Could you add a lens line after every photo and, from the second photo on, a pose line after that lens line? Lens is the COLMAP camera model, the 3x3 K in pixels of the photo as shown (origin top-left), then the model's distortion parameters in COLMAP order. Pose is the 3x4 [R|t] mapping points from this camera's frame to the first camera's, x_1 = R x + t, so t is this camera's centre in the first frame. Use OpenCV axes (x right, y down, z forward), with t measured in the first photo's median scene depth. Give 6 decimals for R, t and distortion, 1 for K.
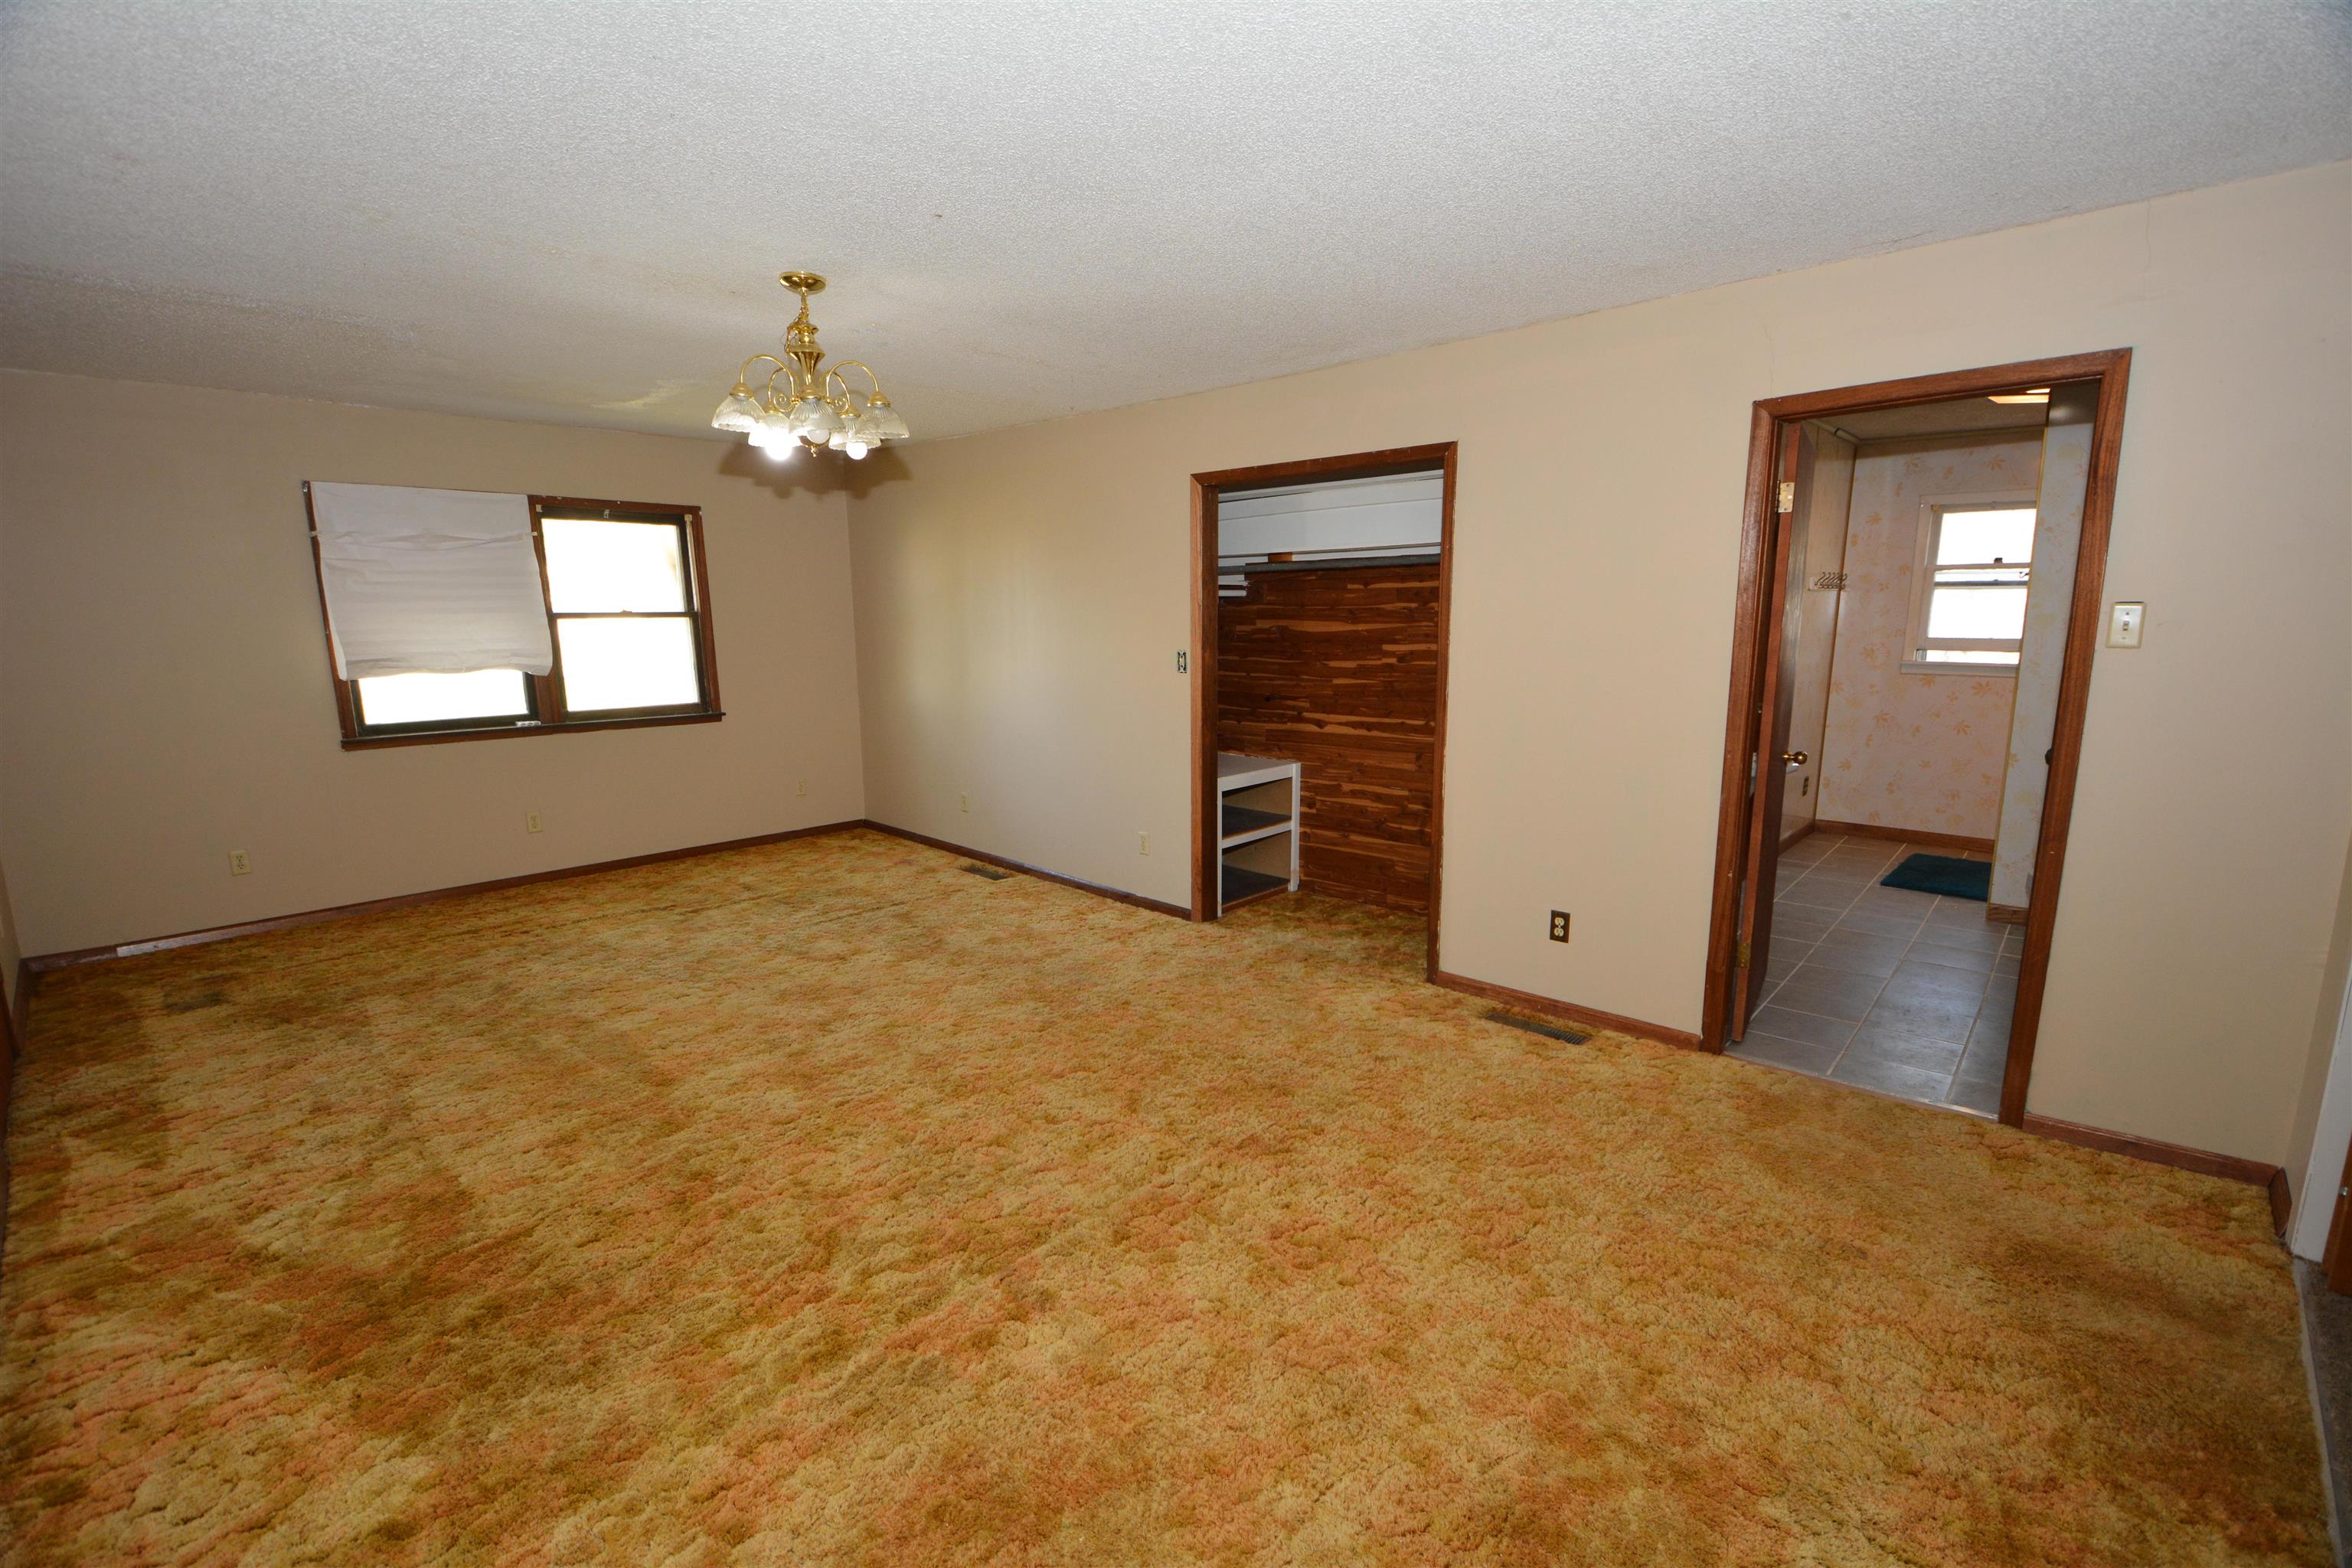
lens RADIAL K [[1029.1, 0, 1173.9], [0, 1029.1, 803.4], [0, 0, 1]] dist [0.016829, -0.025895]
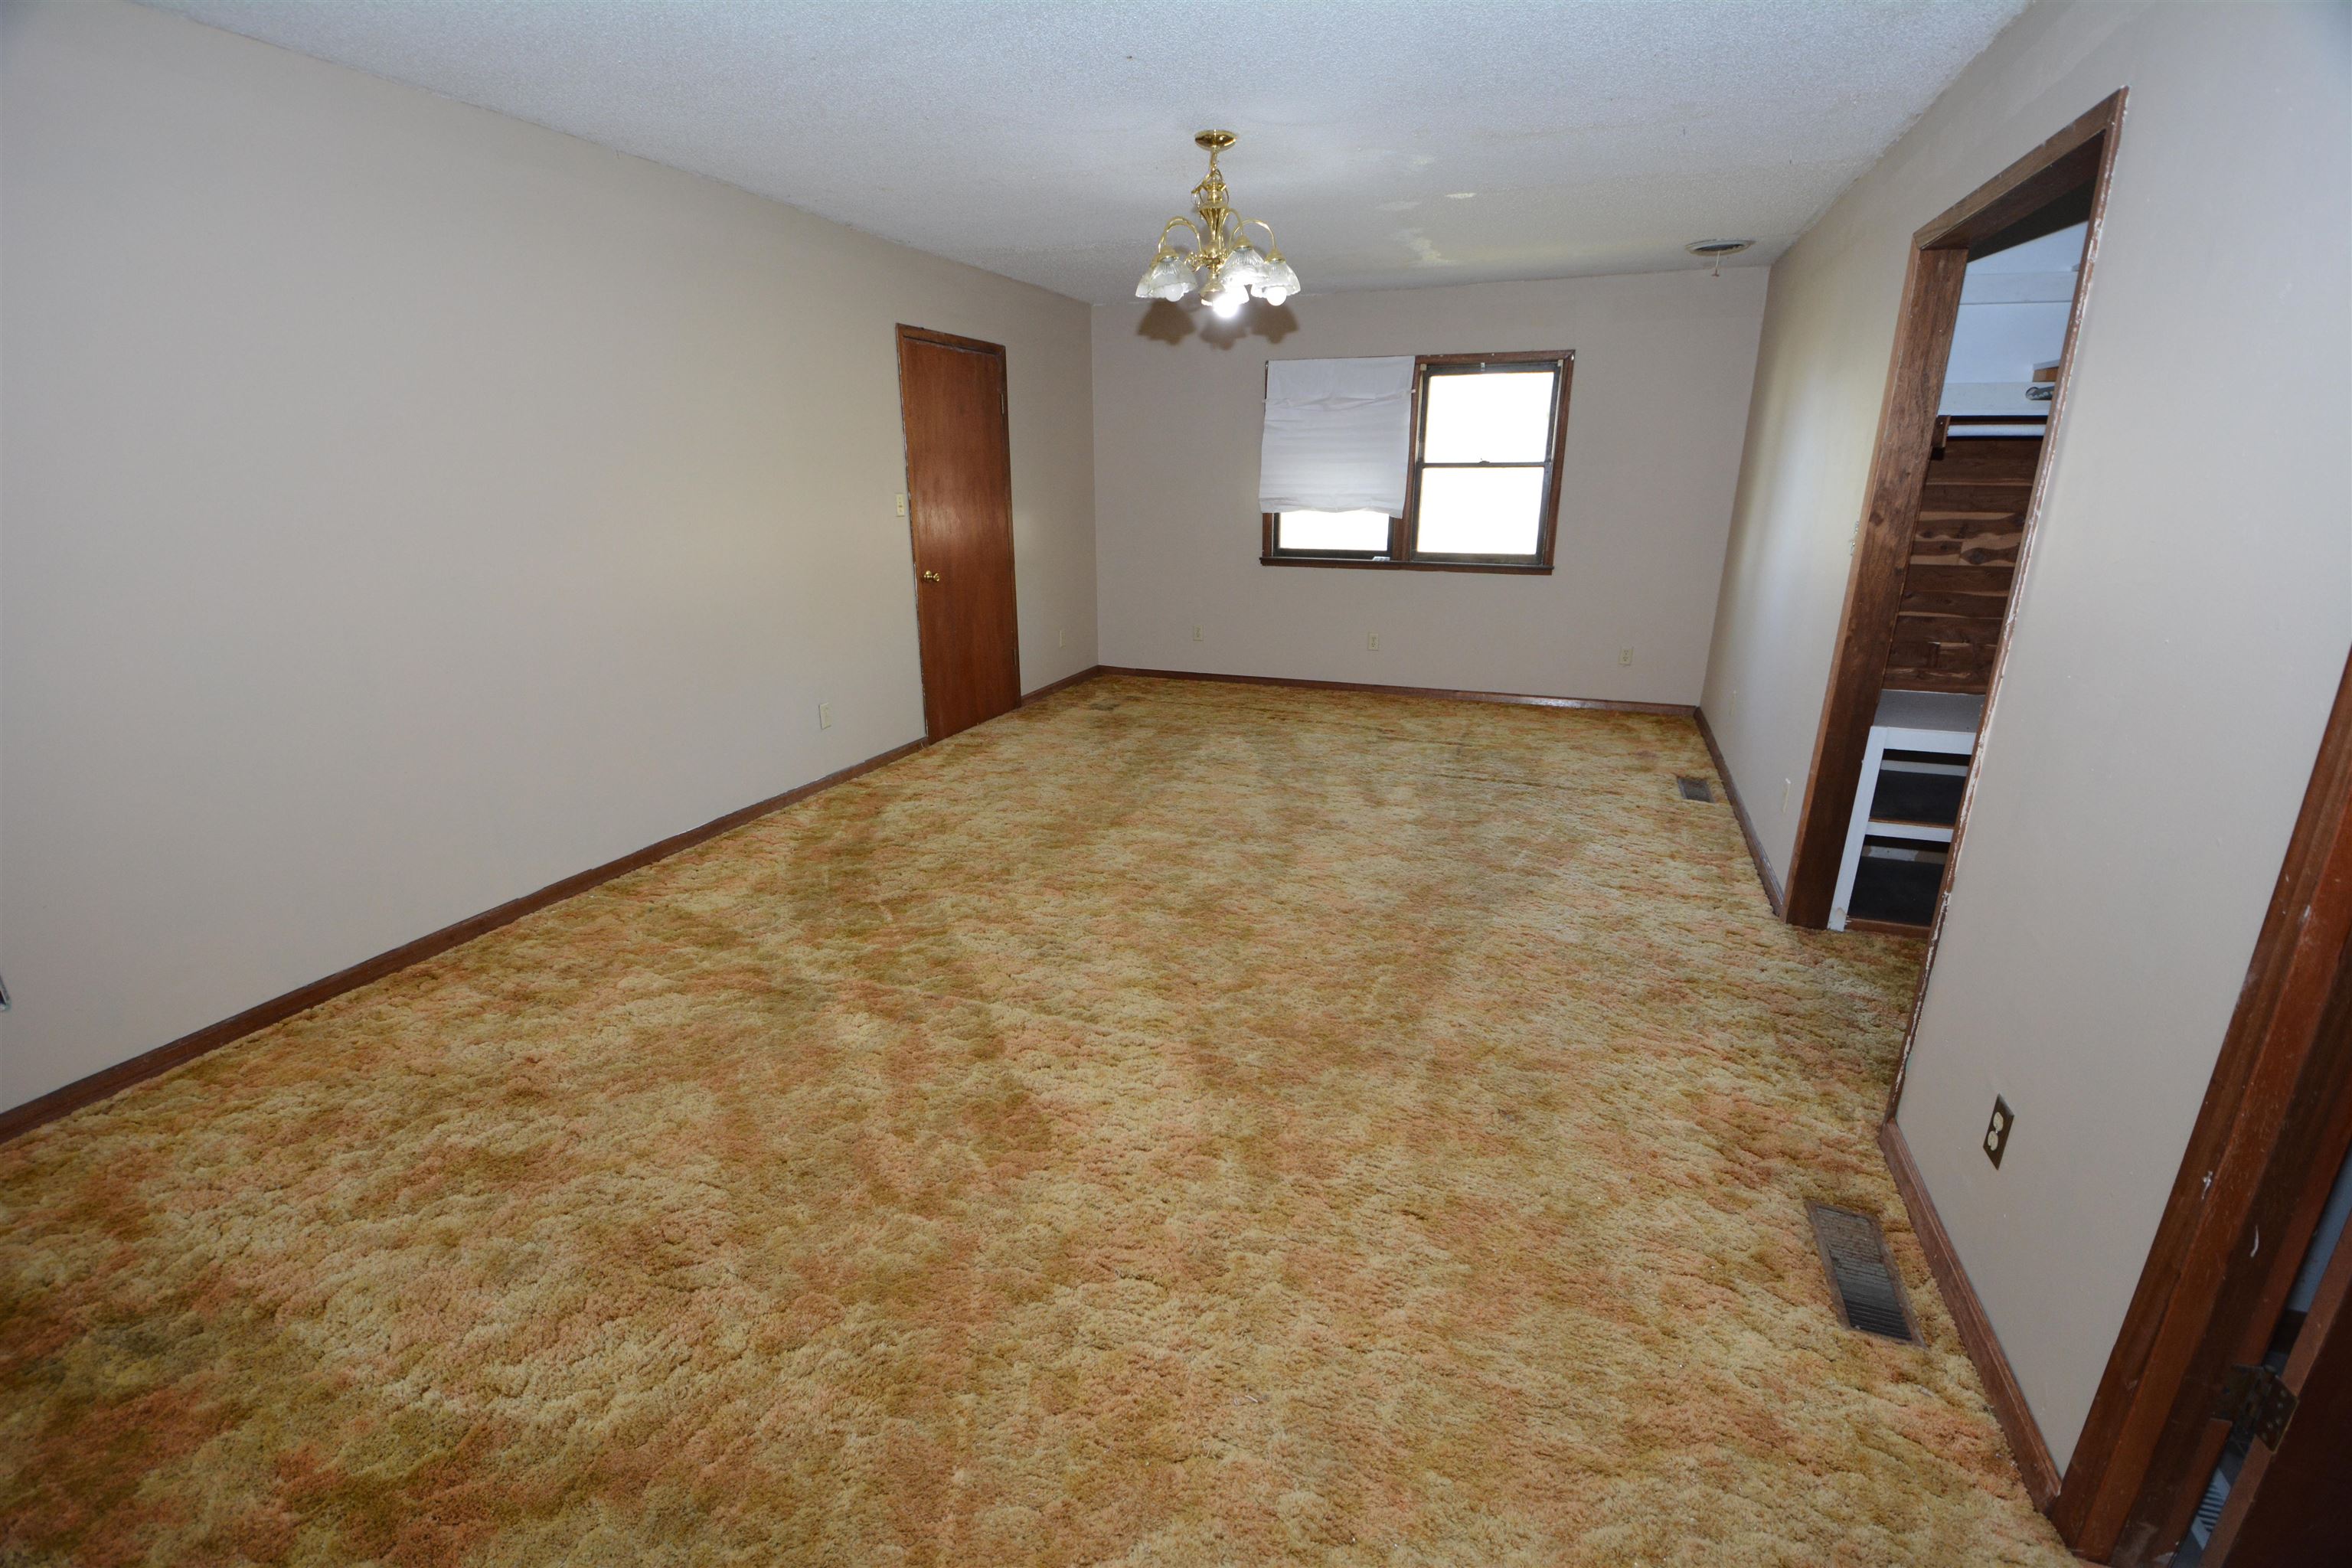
lens RADIAL K [[1029.1, 0, 1173.9], [0, 1029.1, 803.4], [0, 0, 1]] dist [0.016829, -0.025895]
pose [[0.384873, 0.290245, -0.876145, 0.478545], [-0.171554, 0.955222, 0.241081, -0.061725], [0.906886, 0.057521, 0.417432, 0.347313]]
